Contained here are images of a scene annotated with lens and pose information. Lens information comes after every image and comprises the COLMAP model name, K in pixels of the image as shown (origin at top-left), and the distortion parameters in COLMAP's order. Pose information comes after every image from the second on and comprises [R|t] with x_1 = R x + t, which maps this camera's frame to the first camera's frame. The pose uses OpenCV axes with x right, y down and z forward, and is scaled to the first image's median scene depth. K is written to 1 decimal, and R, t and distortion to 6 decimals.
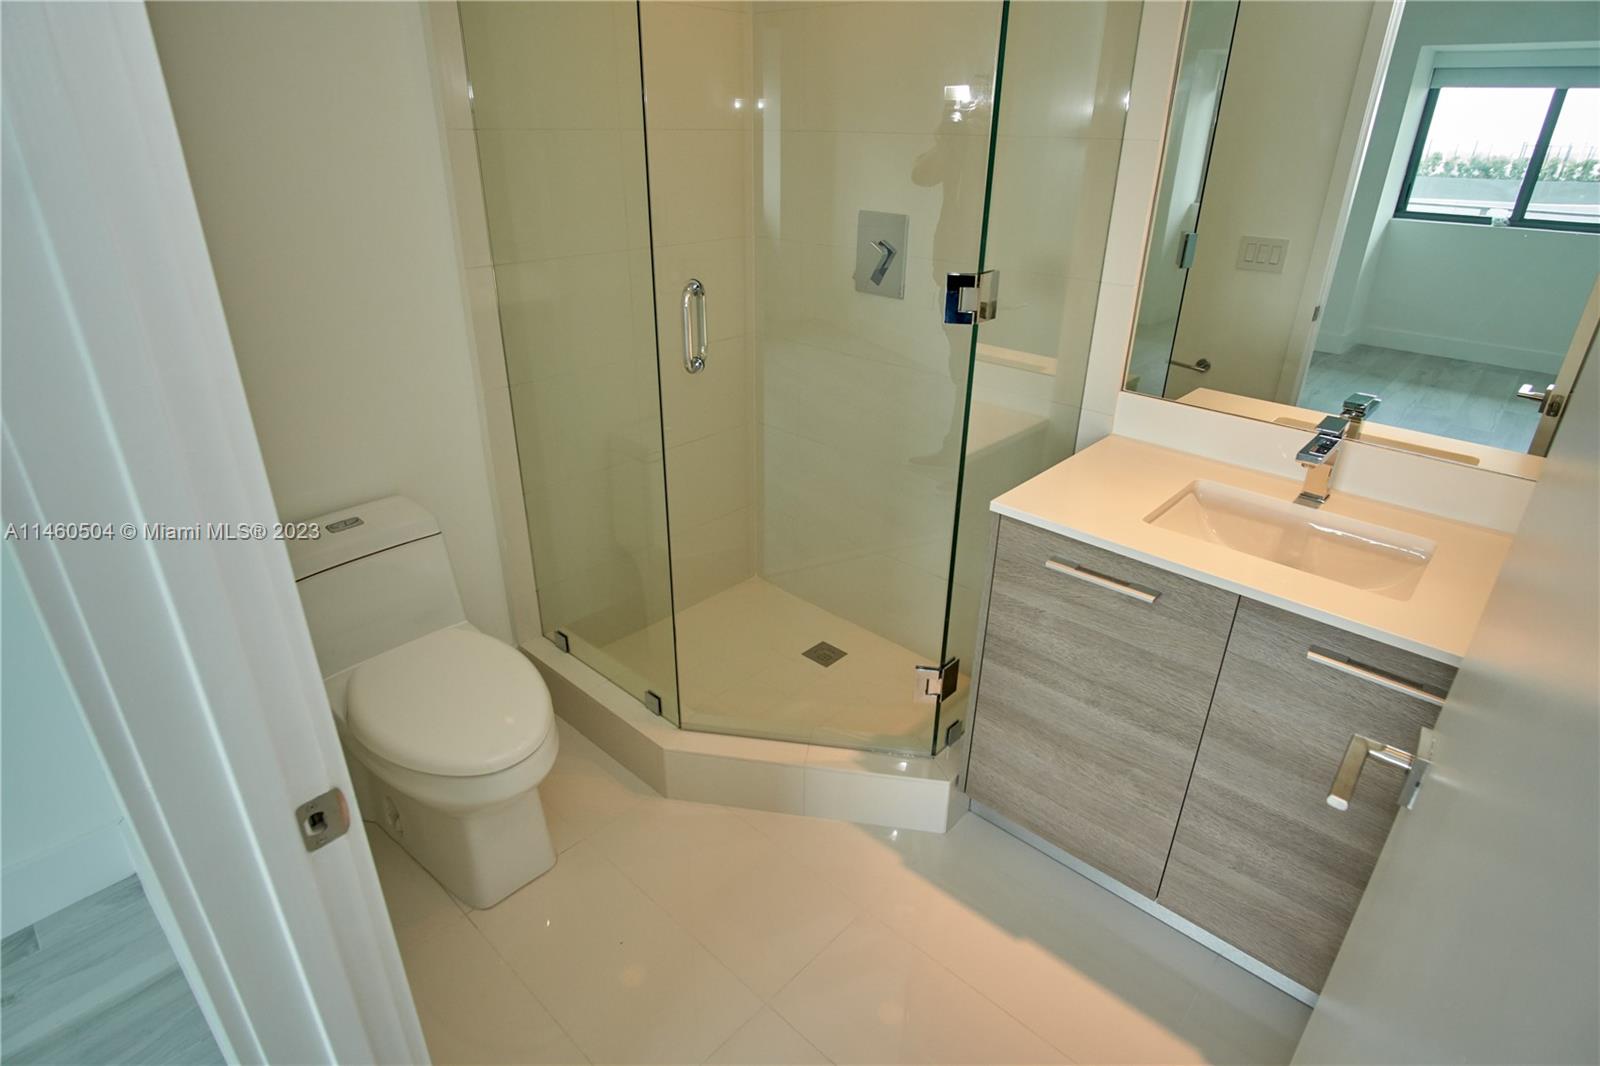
lens RADIAL K [[843.6, 0, 801.3], [0, 843.6, 528.3], [0, 0, 1]] dist [-0.032208, 0.007686]
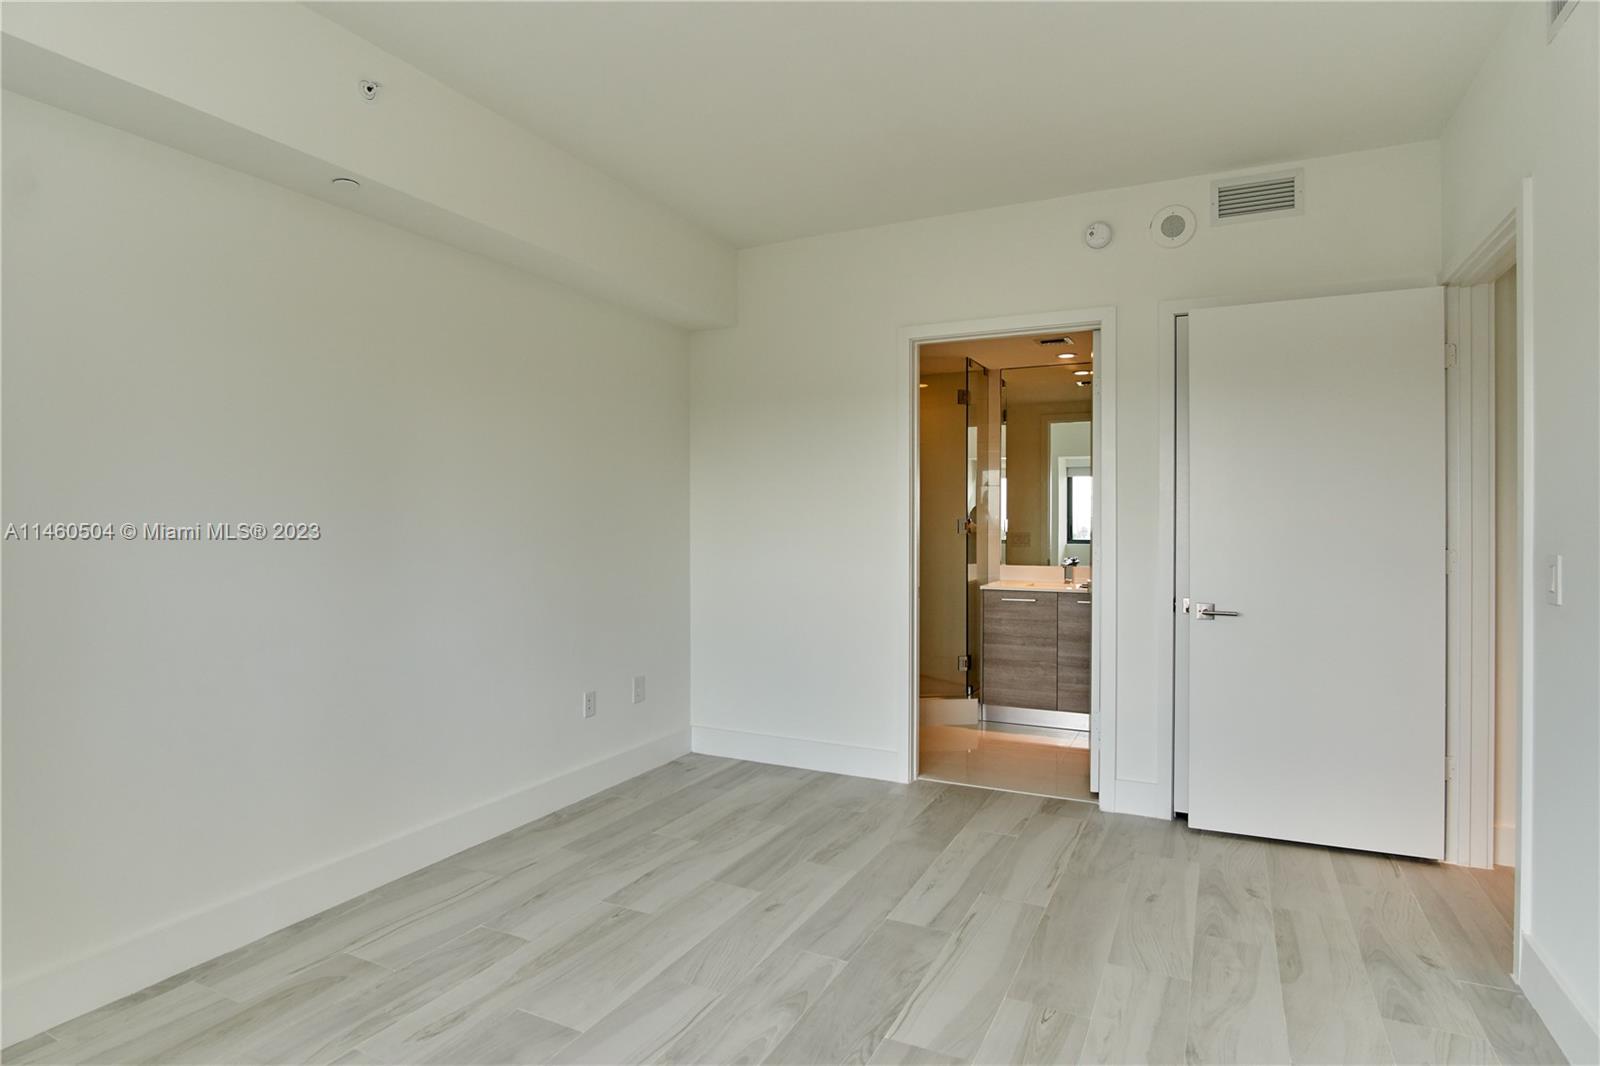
lens RADIAL K [[843.6, 0, 803.8], [0, 843.6, 530.6], [0, 0, 1]] dist [-0.032208, 0.007686]
pose [[0.958568, -0.015705, 0.284430, -1.315604], [0.133177, 0.907349, -0.398725, 0.956021], [-0.251816, 0.420085, 0.871847, -1.700966]]
